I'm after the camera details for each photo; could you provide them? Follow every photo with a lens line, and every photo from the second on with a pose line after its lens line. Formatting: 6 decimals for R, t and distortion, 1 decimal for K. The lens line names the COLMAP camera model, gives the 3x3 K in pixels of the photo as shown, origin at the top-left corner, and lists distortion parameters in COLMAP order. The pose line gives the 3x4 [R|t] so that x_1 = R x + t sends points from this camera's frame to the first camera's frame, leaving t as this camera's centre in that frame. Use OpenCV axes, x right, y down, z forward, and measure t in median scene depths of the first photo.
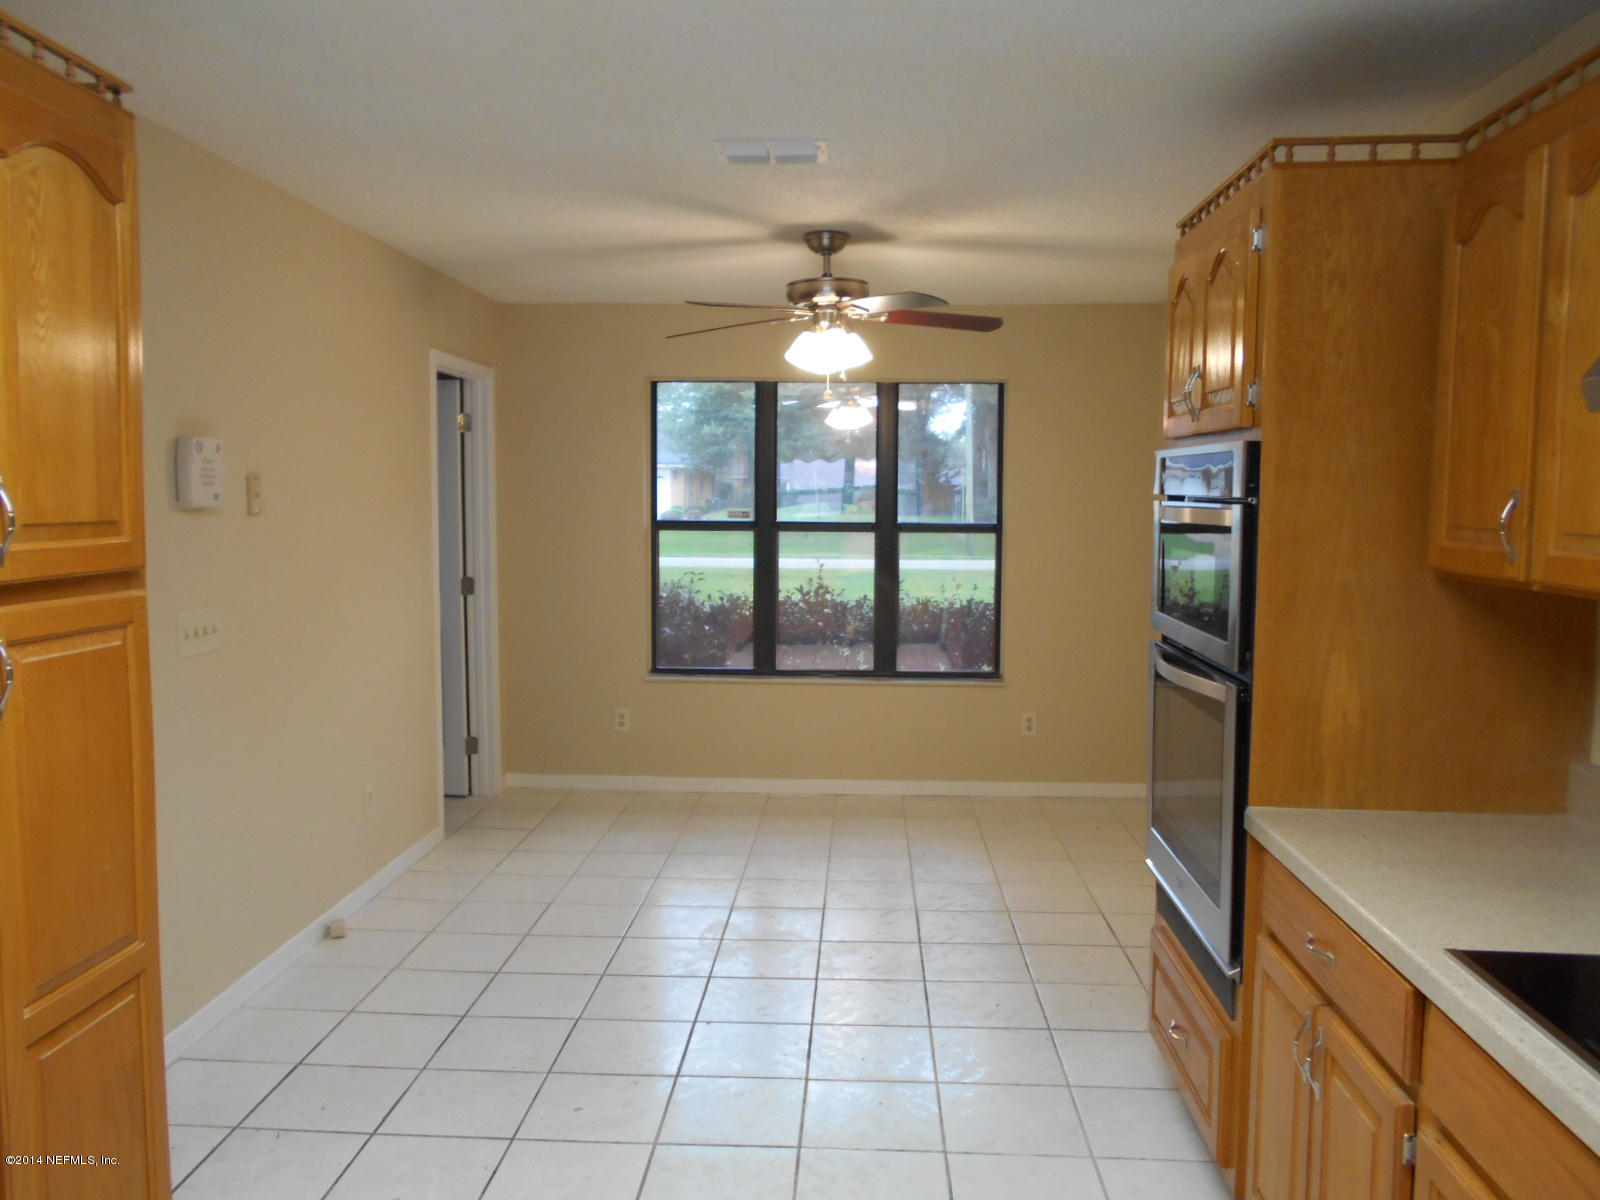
lens RADIAL K [[1235.5, 0, 796.8], [0, 1235.5, 597.9], [0, 0, 1]] dist [-0.002879, 0.000624]
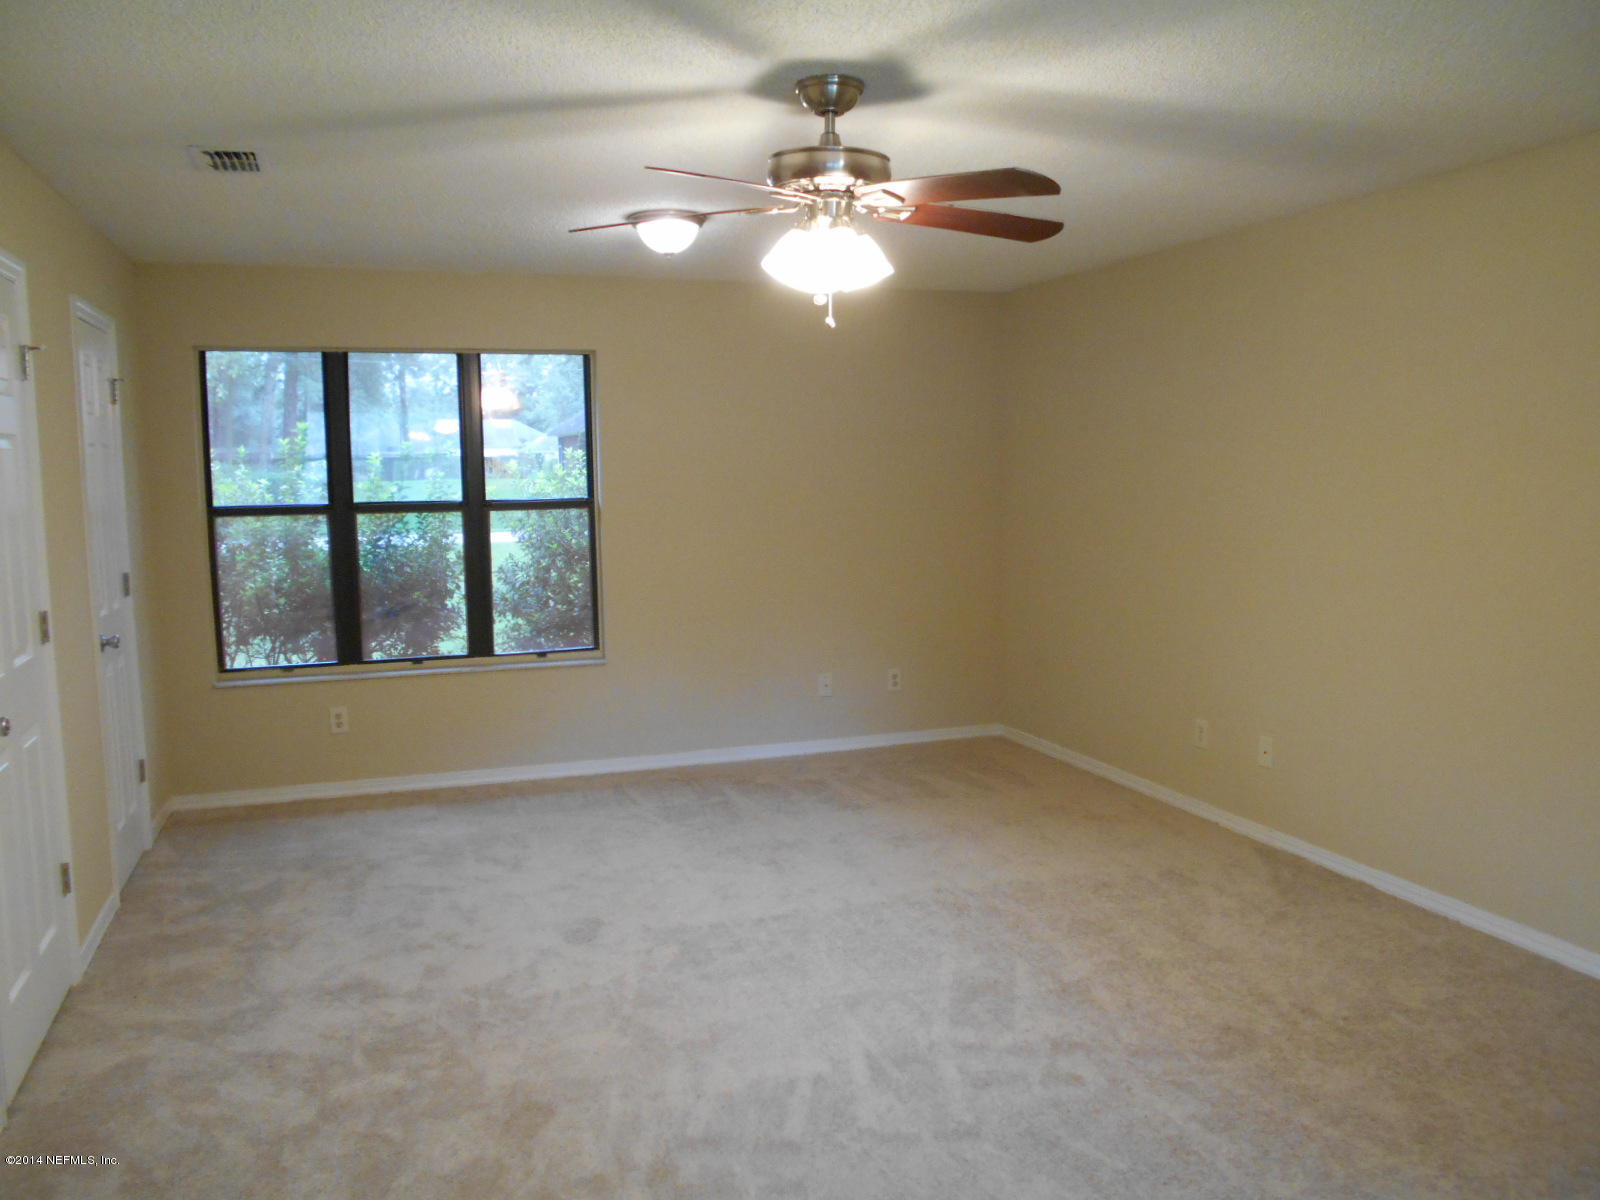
lens RADIAL K [[1235.5, 0, 803.6], [0, 1235.5, 599.4], [0, 0, 1]] dist [-0.002879, 0.000624]
pose [[0.942575, -0.058318, 0.328865, -0.217992], [0.050922, 0.998219, 0.031063, -0.040664], [-0.330091, -0.012533, 0.943866, 0.380348]]
